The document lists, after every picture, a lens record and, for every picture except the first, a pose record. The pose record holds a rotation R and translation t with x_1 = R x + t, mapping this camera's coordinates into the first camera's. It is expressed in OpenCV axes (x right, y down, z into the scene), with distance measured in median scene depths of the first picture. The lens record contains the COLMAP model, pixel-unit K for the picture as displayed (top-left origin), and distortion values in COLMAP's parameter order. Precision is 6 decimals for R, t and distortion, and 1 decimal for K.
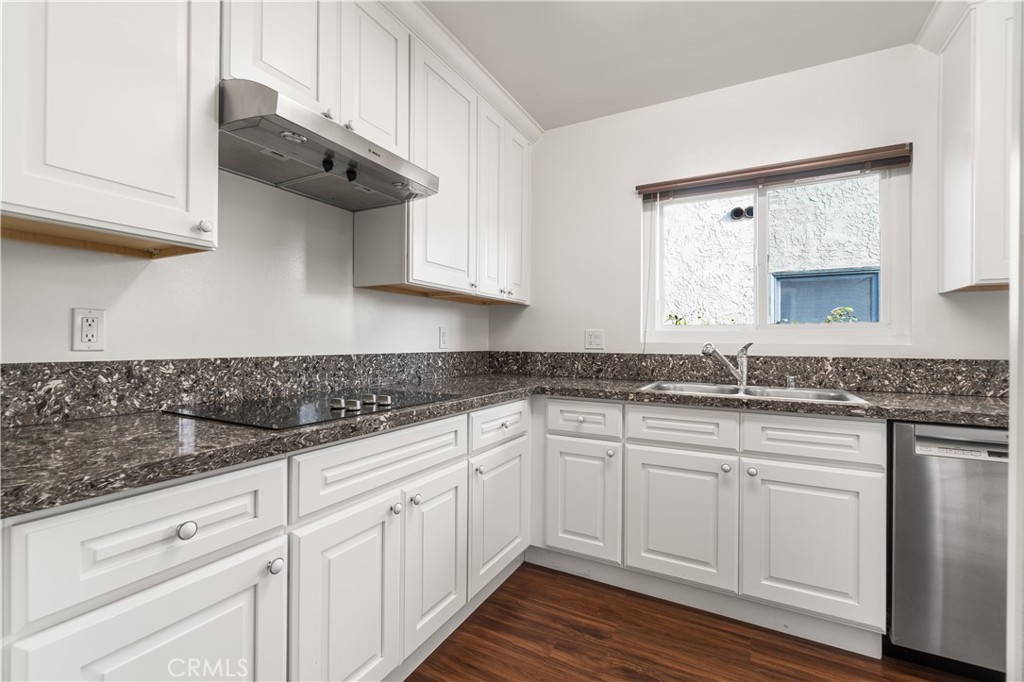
lens RADIAL K [[446.6, 0, 486.6], [0, 446.6, 340.7], [0, 0, 1]] dist [0.001635, 0.000021]
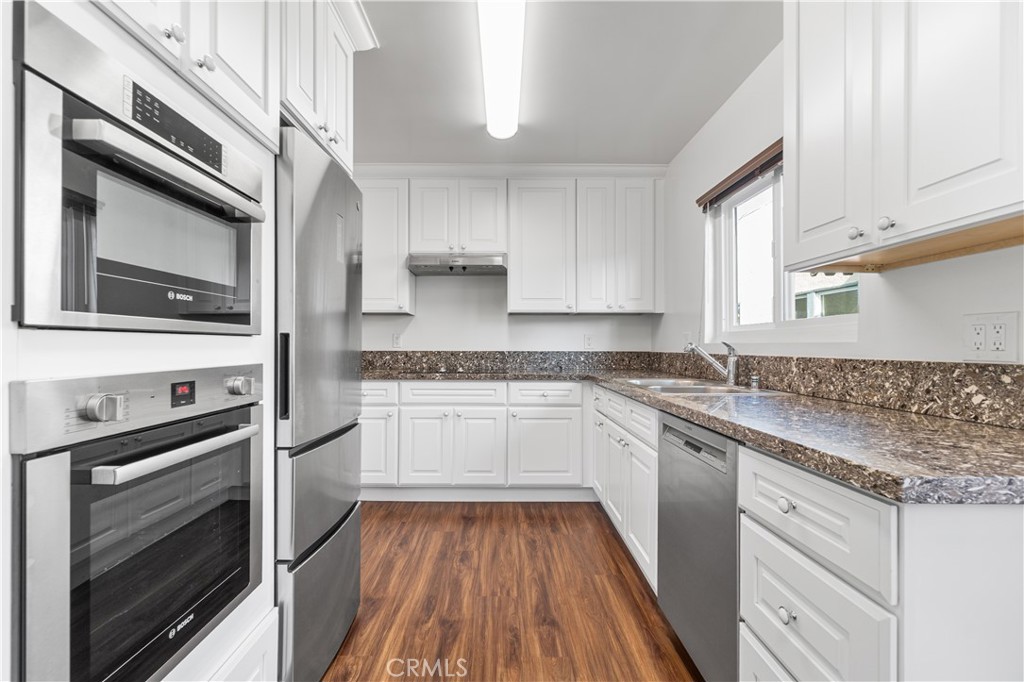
lens RADIAL K [[439.7, 0, 510.0], [0, 439.7, 346.6], [0, 0, 1]] dist [0.000205, -0.000037]
pose [[0.503565, -0.004755, -0.863944, 1.318818], [0.003081, 0.999988, -0.003708, 0.018992], [0.863952, -0.000795, 0.503574, 0.083943]]
